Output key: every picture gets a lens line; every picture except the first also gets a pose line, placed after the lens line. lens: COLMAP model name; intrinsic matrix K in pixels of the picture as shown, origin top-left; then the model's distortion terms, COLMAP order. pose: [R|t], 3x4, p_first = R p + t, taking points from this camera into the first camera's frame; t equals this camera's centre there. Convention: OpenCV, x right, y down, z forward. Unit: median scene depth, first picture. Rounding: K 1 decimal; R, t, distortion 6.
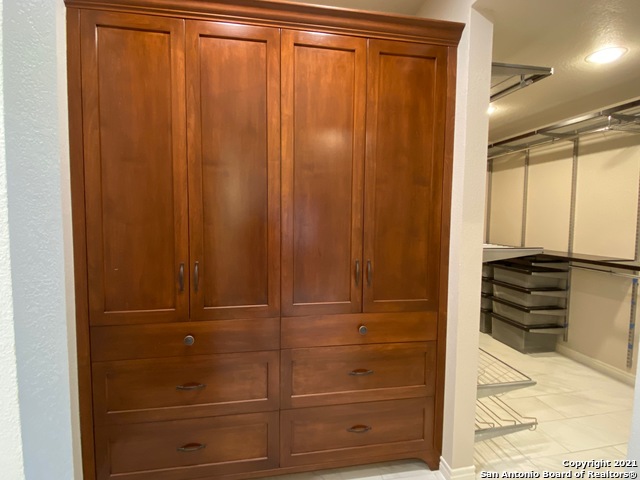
lens RADIAL K [[325.0, 0, 319.0], [0, 325.0, 238.0], [0, 0, 1]] dist [-0.005535, -0.001561]
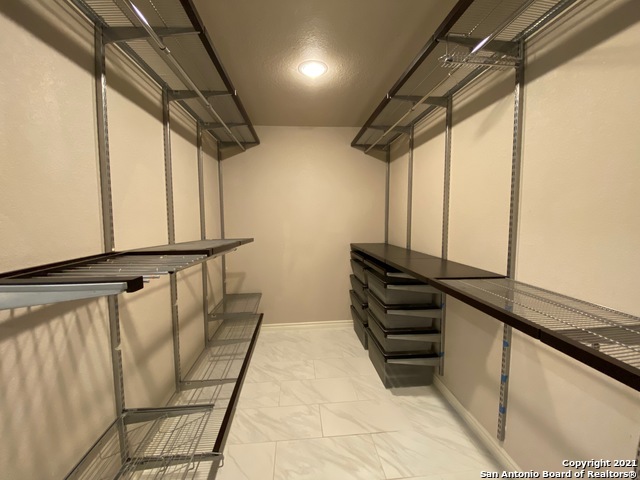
lens RADIAL K [[257.1, 0, 318.3], [0, 257.1, 239.2], [0, 0, 1]] dist [0.000095, 0.000005]
pose [[0.995510, 0.003108, -0.094609, 0.545013], [-0.001766, 0.999897, 0.014268, -0.009228], [0.094643, -0.014037, 0.995412, 0.385701]]
